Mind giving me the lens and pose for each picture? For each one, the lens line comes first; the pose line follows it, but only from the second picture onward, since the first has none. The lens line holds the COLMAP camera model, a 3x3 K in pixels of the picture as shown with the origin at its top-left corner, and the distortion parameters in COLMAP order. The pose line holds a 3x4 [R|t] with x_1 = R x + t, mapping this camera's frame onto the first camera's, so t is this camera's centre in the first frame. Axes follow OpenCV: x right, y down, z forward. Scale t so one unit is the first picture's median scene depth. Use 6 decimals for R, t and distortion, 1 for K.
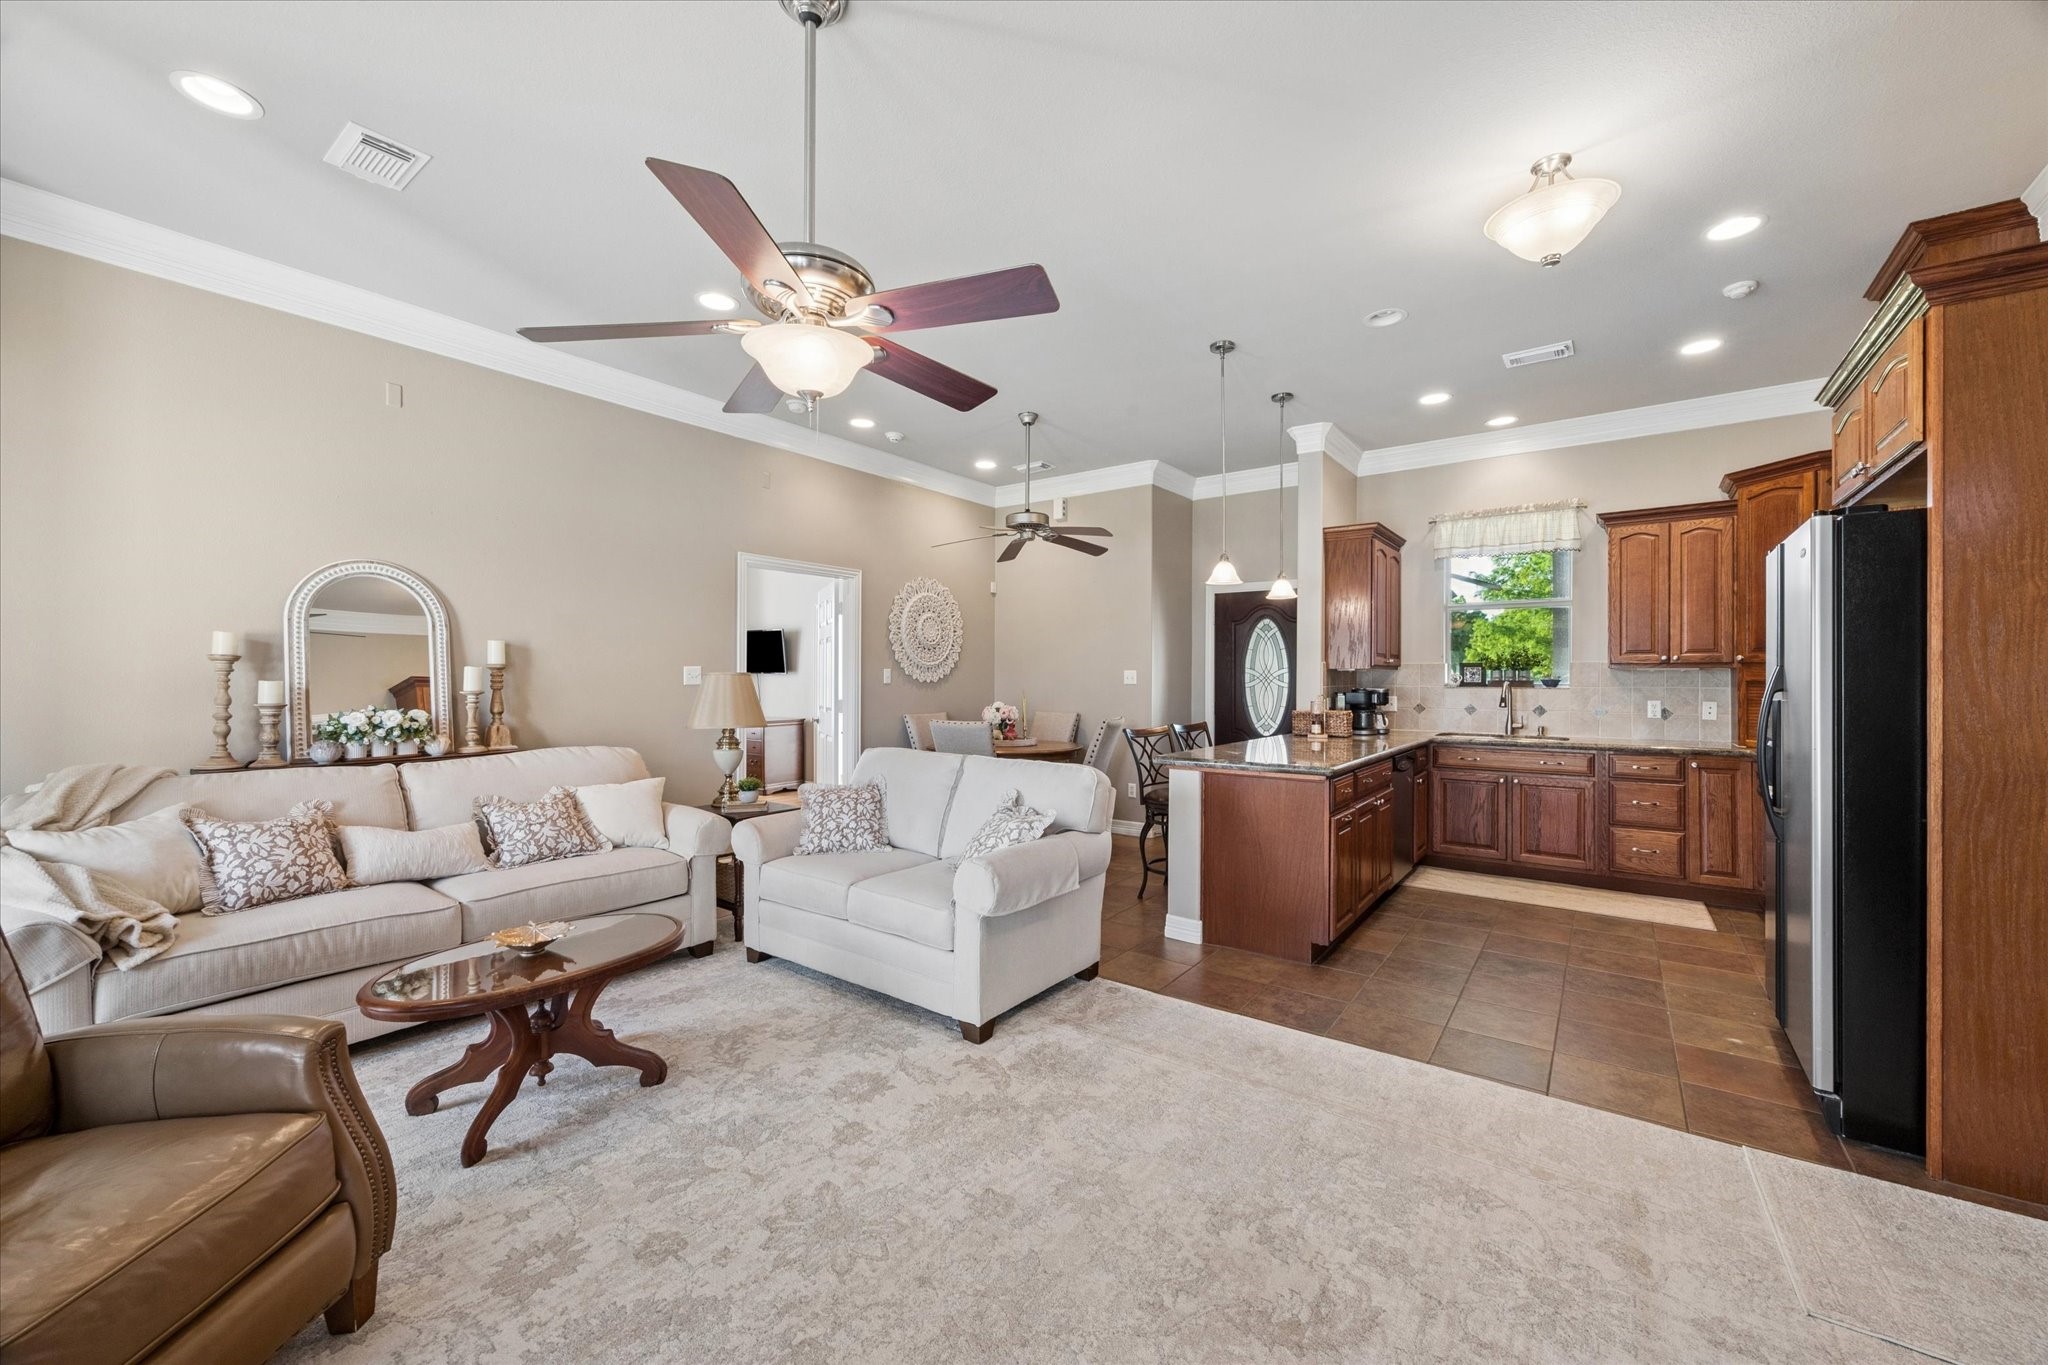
lens RADIAL K [[783.3, 0, 1038.4], [0, 783.3, 679.7], [0, 0, 1]] dist [-0.000494, -0.000124]
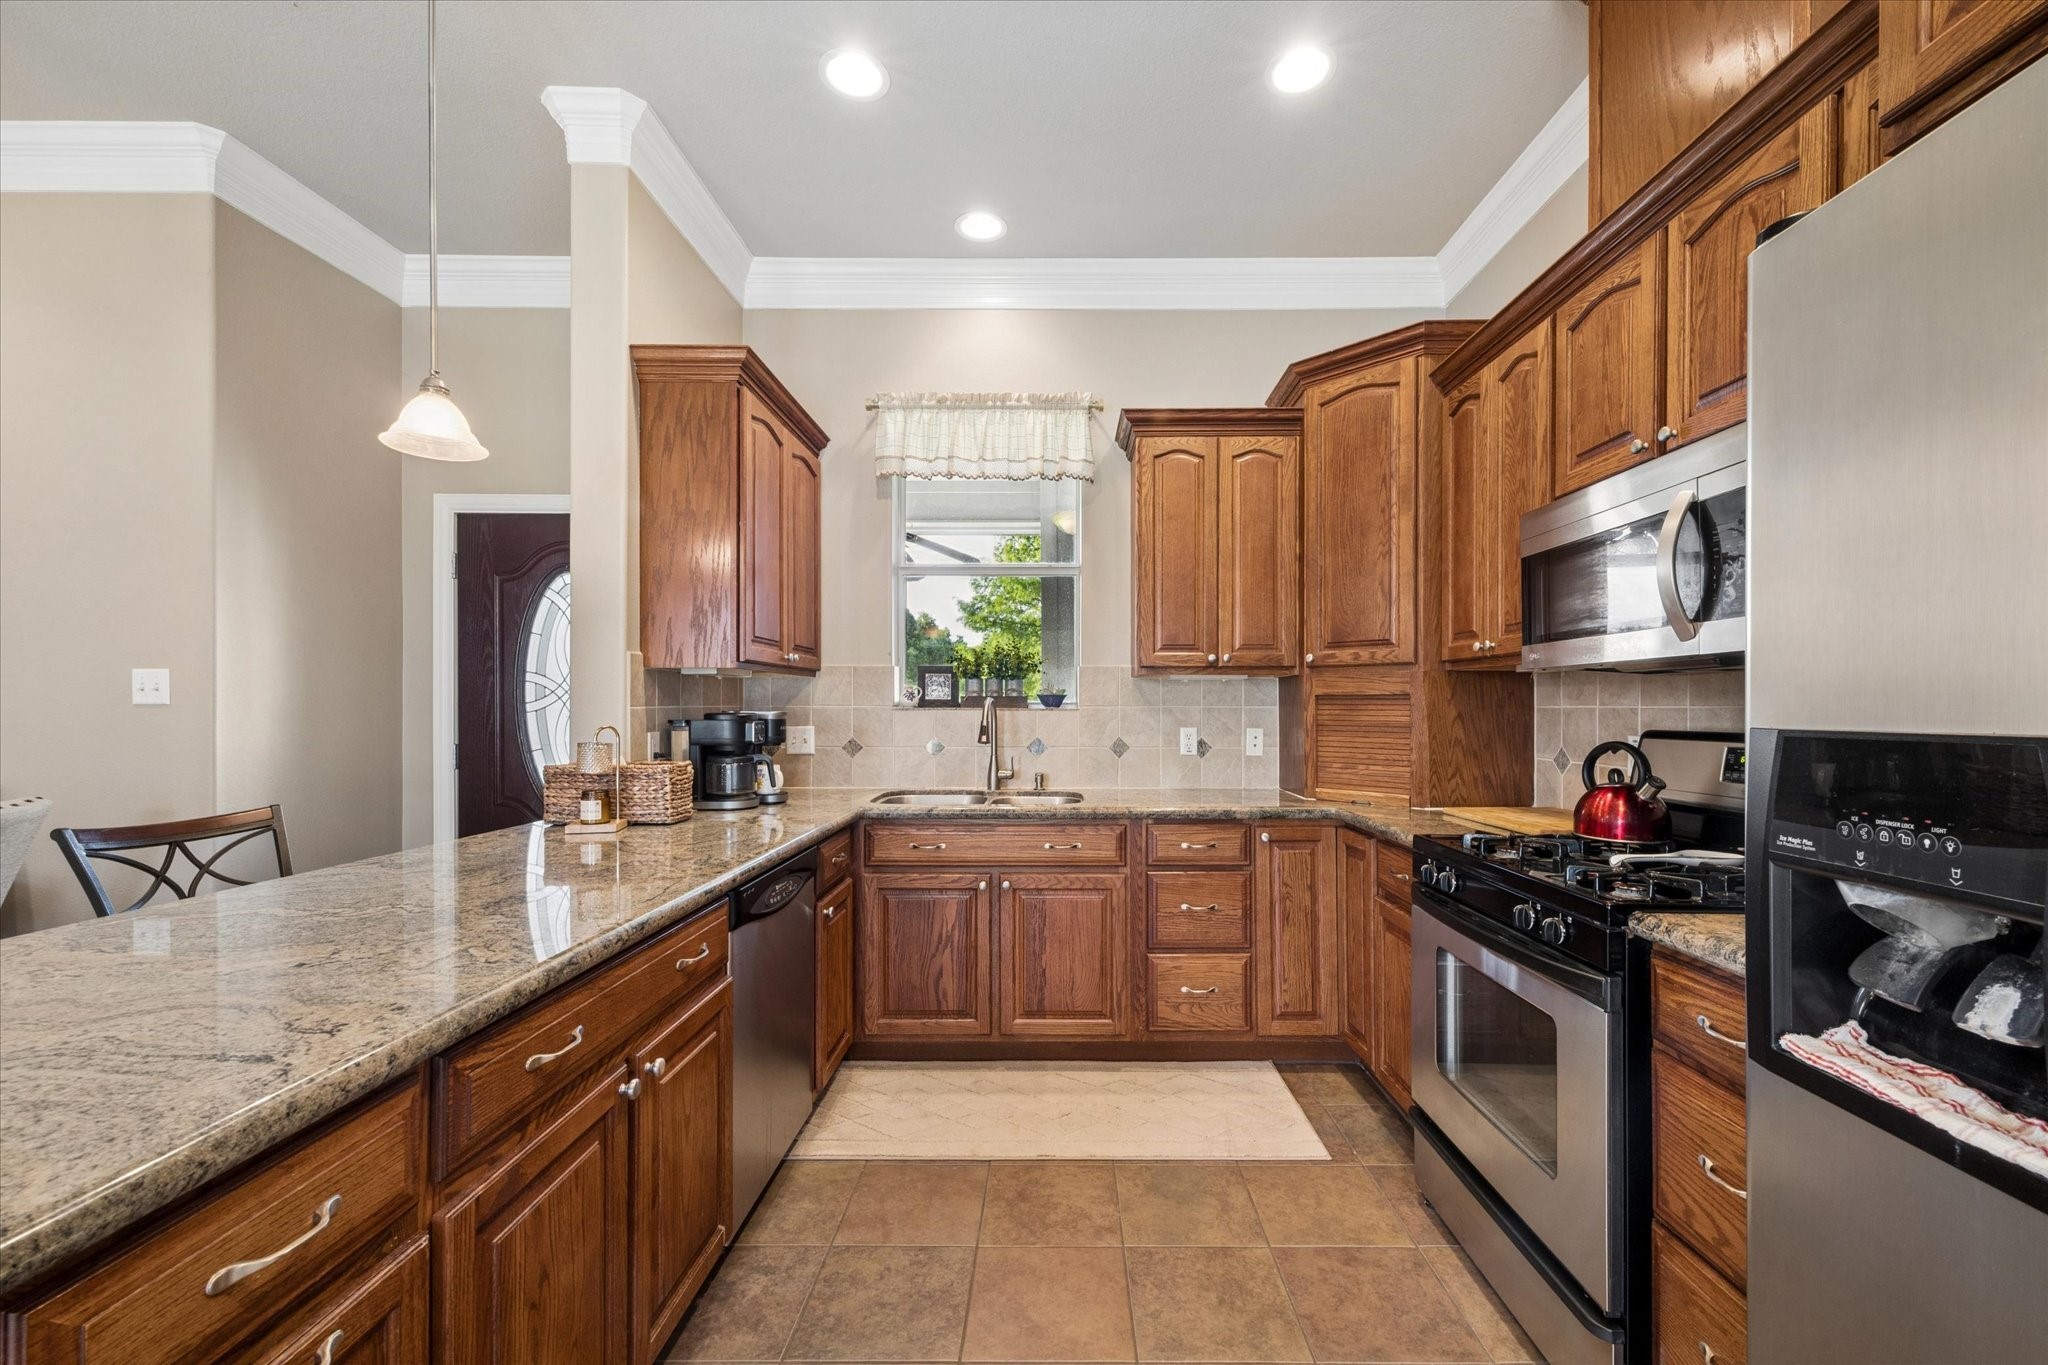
lens RADIAL K [[783.3, 0, 1036.2], [0, 783.3, 700.4], [0, 0, 1]] dist [-0.000494, -0.000124]
pose [[0.821456, 0.002323, 0.570267, 0.310832], [0.001897, 0.999975, -0.006807, 0.008490], [-0.570269, 0.006673, 0.821431, 0.529087]]
